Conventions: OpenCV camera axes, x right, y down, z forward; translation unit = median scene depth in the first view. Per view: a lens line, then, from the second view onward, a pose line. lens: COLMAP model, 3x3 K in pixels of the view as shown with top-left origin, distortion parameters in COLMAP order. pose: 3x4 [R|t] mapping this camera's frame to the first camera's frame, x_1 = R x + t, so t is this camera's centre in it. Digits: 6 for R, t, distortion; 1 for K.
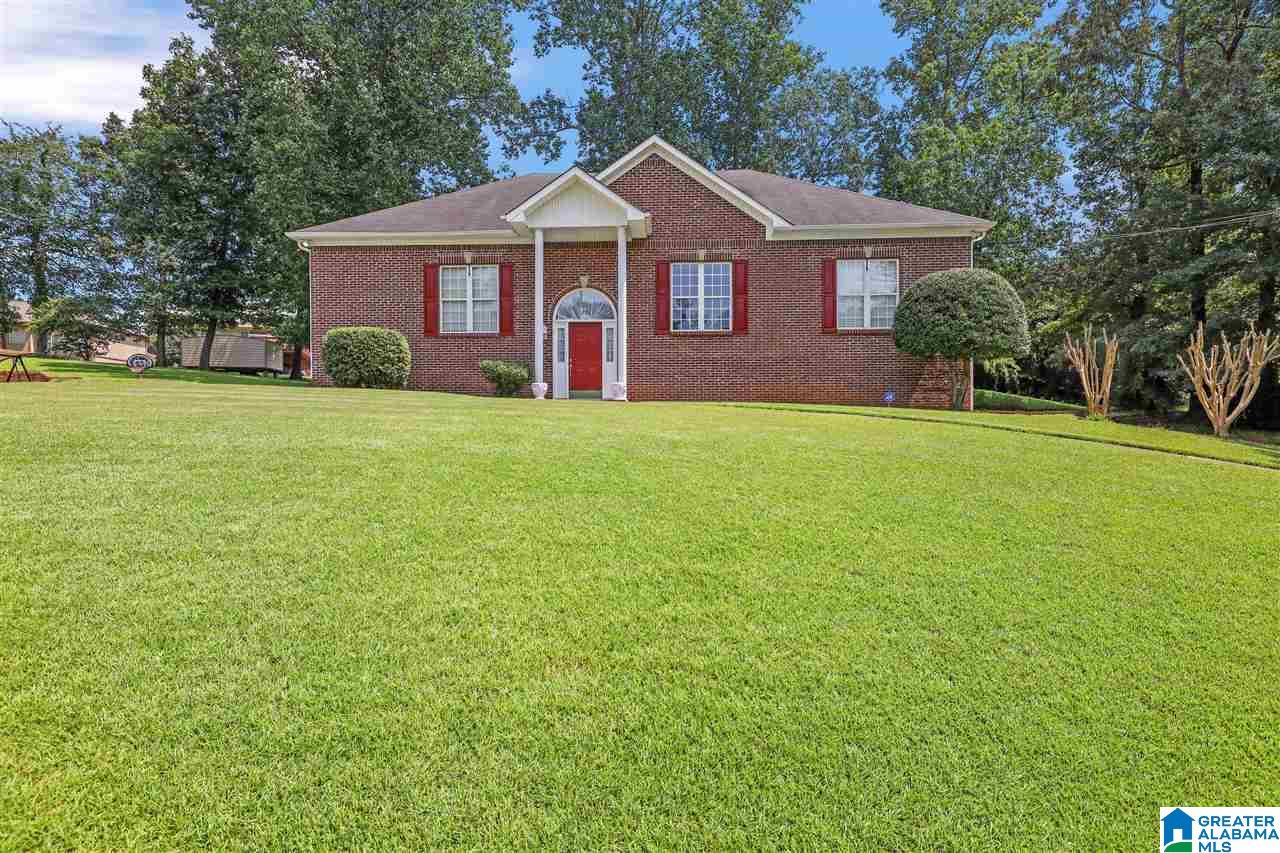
lens RADIAL K [[632.8, 0, 629.1], [0, 632.8, 428.2], [0, 0, 1]] dist [0.013277, -0.001487]
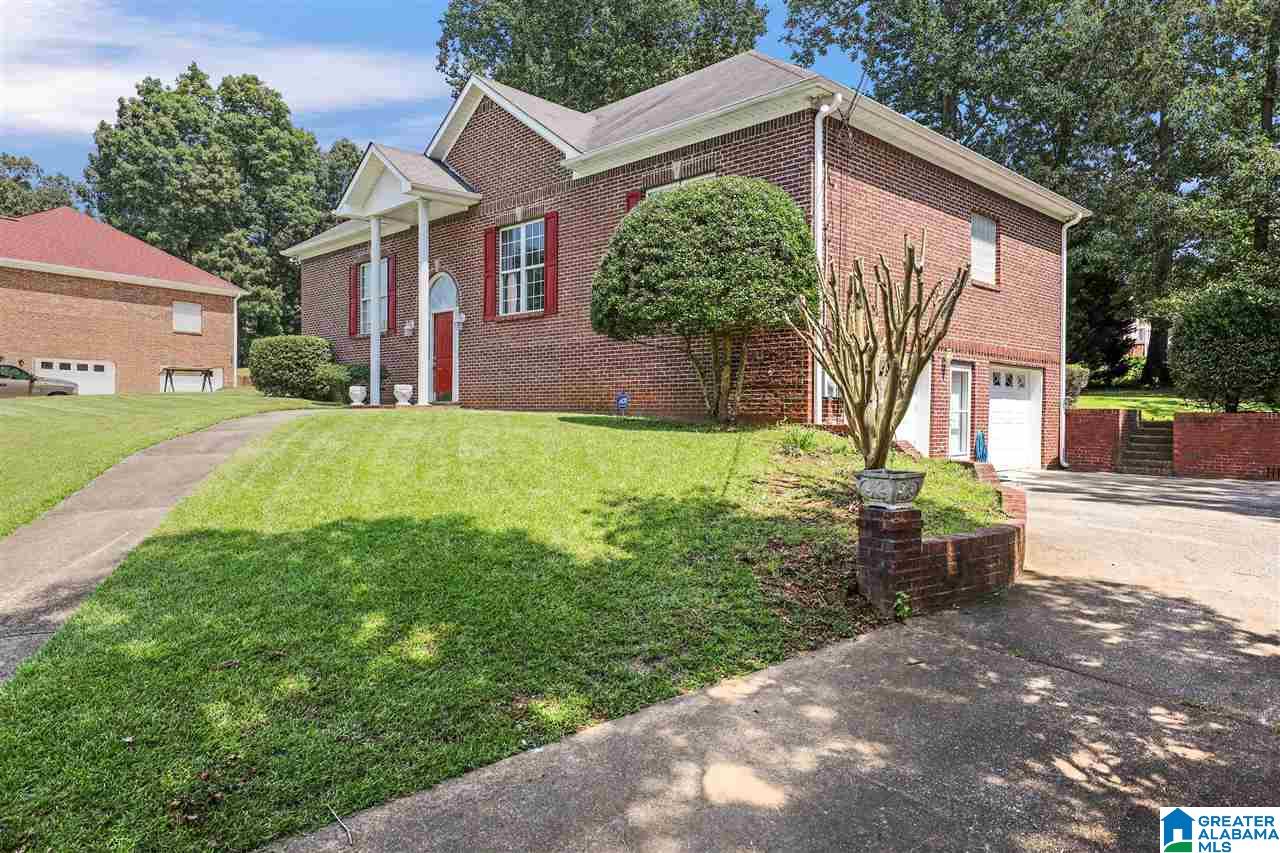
lens RADIAL K [[852.4, 0, 643.8], [0, 852.4, 414.1], [0, 0, 1]] dist [0.036400, -0.004706]
pose [[0.728483, 0.006434, -0.685033, 0.919579], [-0.014529, 0.999876, -0.006059, -0.027973], [0.684910, 0.014366, 0.728486, 0.351416]]
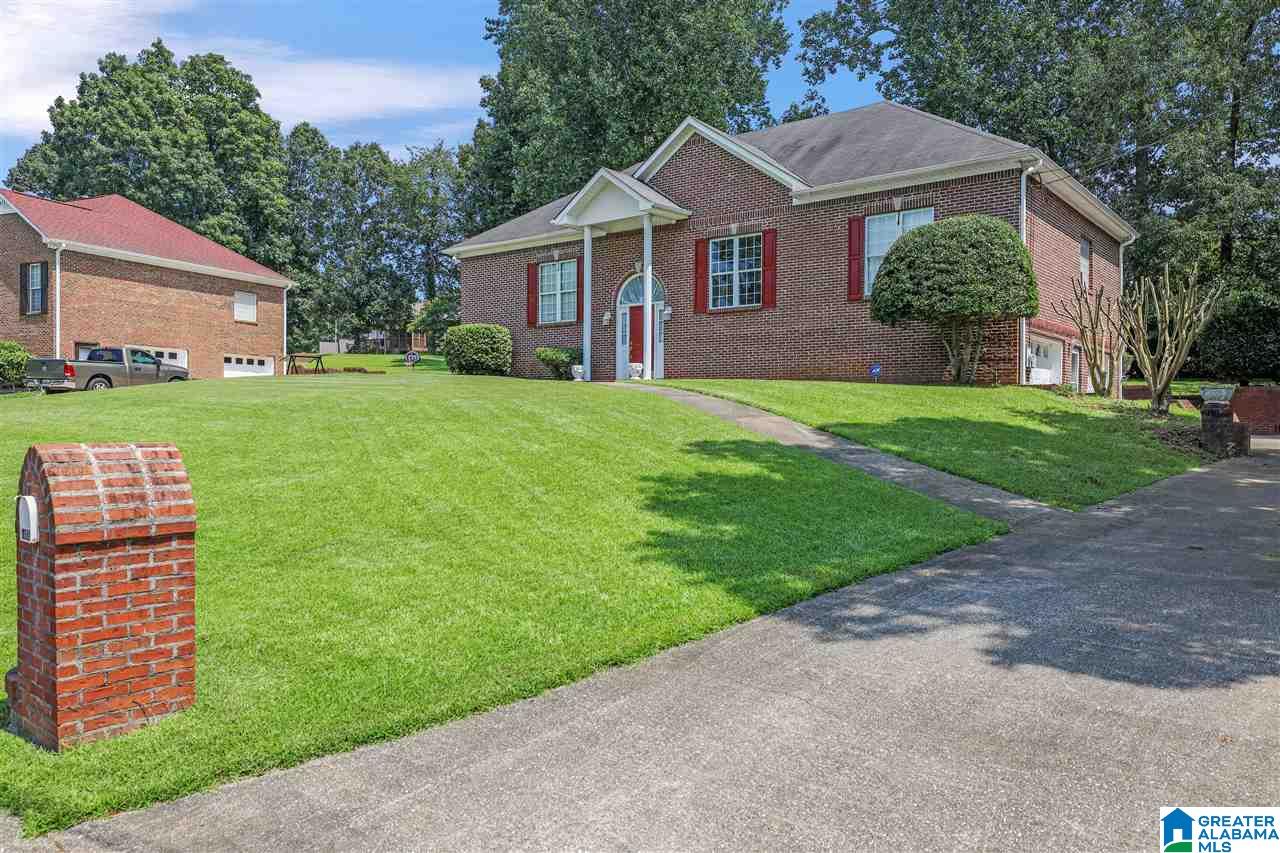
lens RADIAL K [[928.0, 0, 636.0], [0, 928.0, 424.3], [0, 0, 1]] dist [0.030538, 0.019738]
pose [[0.808656, 0.007864, -0.588230, 0.822200], [-0.012151, 0.999921, -0.003336, 0.032003], [0.588157, 0.009845, 0.808687, -0.234013]]
